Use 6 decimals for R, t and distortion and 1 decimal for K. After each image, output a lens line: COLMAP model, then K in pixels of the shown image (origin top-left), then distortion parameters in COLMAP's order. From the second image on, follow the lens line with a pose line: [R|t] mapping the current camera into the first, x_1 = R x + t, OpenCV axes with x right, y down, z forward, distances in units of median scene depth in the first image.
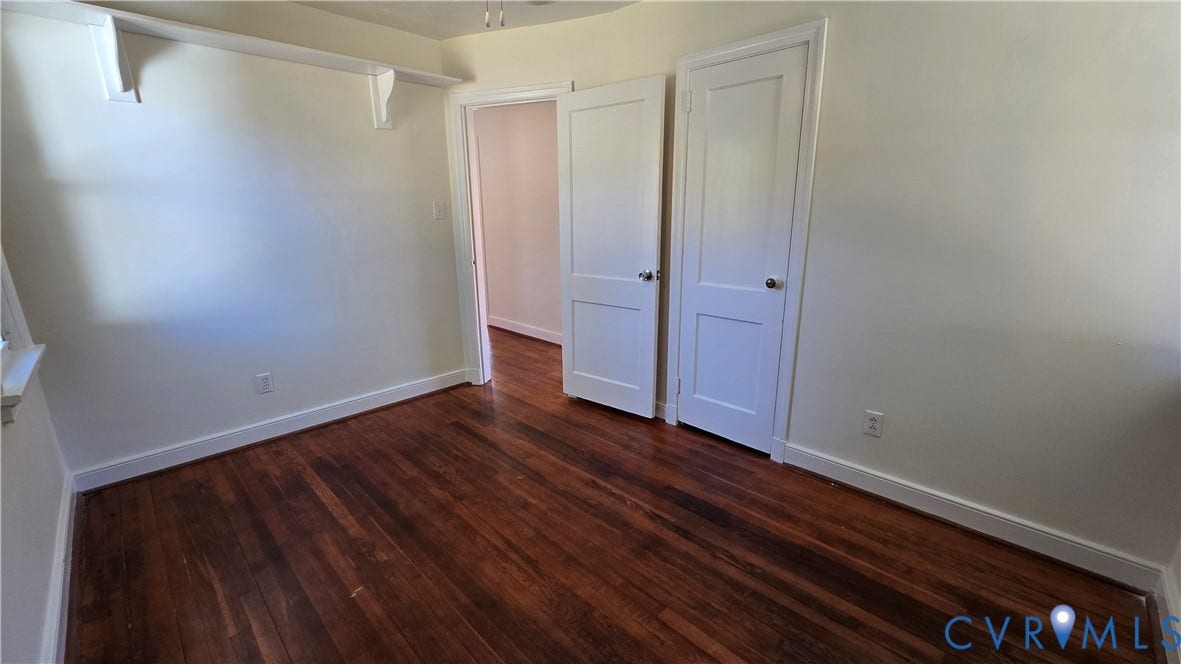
lens RADIAL K [[479.6, 0, 591.7], [0, 479.6, 333.3], [0, 0, 1]] dist [-0.000259, -0.000436]
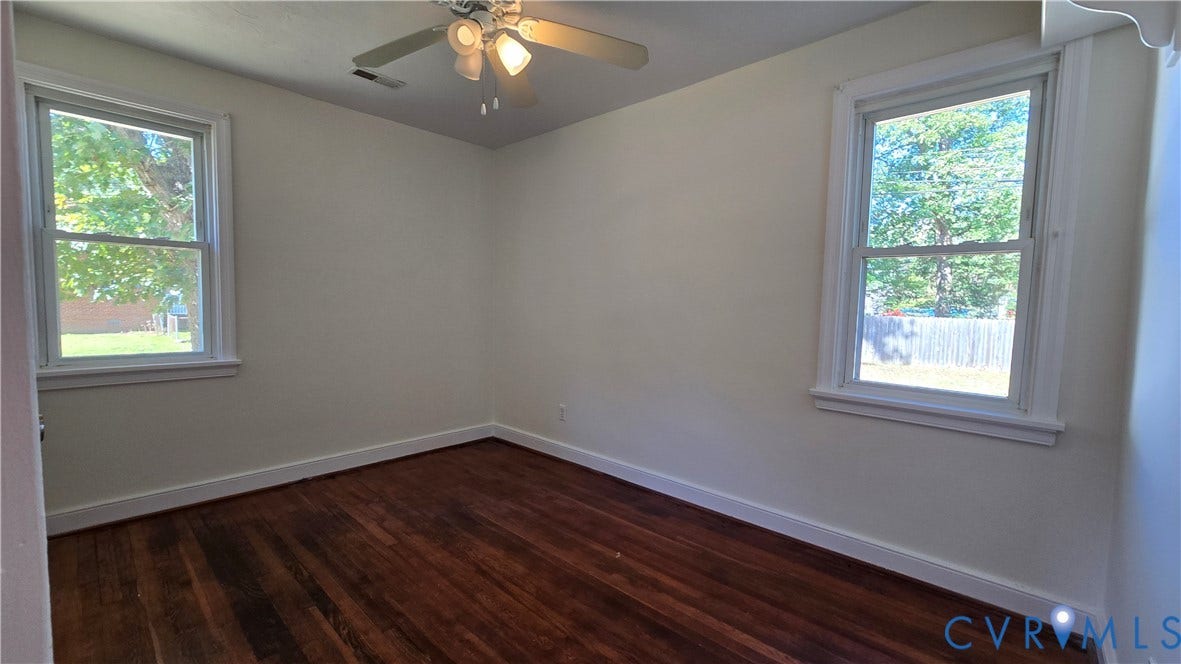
lens RADIAL K [[479.6, 0, 591.7], [0, 479.6, 333.3], [0, 0, 1]] dist [-0.000259, -0.000436]
pose [[-0.999409, -0.004241, -0.034124, -0.330413], [-0.014525, 0.951554, 0.307139, -0.391903], [0.031169, 0.307453, -0.951053, 1.832085]]
